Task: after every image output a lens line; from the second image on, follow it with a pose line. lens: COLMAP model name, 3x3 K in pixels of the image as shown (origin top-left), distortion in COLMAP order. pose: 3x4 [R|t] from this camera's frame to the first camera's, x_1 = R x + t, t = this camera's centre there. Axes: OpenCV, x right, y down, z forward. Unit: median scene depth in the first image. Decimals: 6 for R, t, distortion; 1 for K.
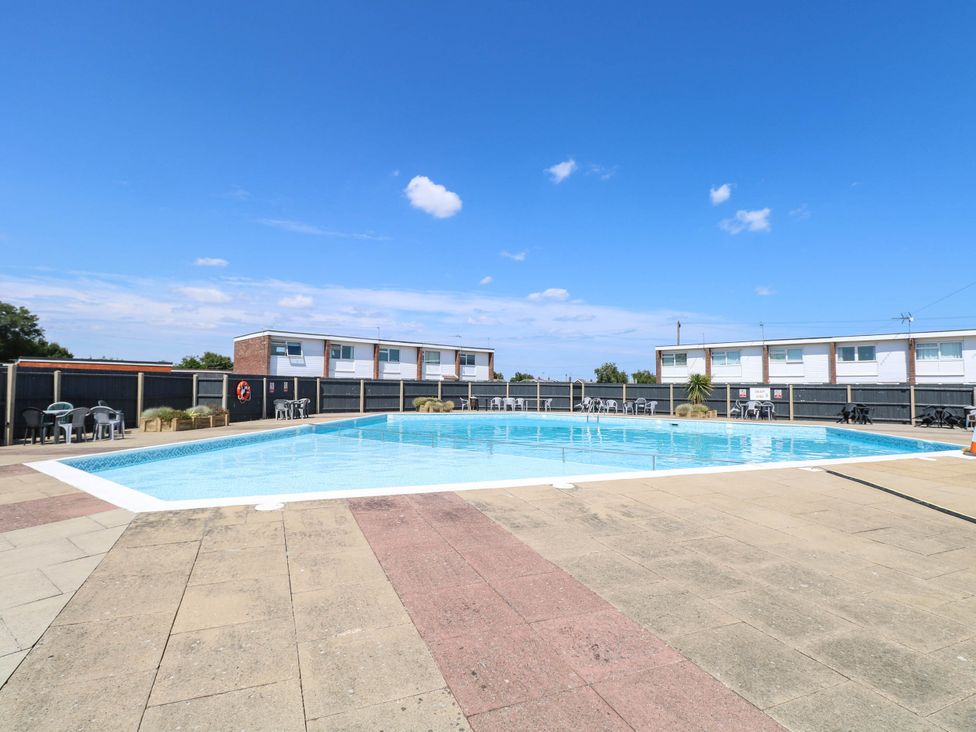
lens RADIAL K [[518.6, 0, 483.2], [0, 518.6, 356.3], [0, 0, 1]] dist [0.003436, -0.014412]
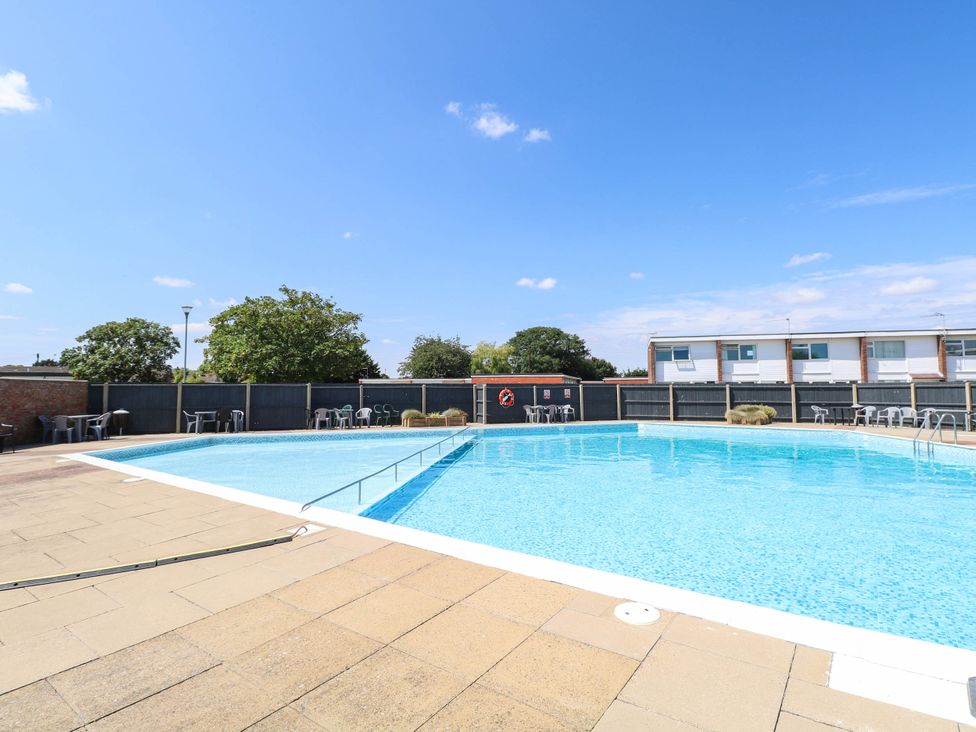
lens RADIAL K [[534.2, 0, 484.1], [0, 534.2, 356.0], [0, 0, 1]] dist [0.003694, -0.013822]
pose [[0.509625, -0.068985, -0.857627, 0.264318], [0.060180, 0.997197, -0.044450, 0.011057], [0.858290, -0.028959, 0.512348, 0.161164]]
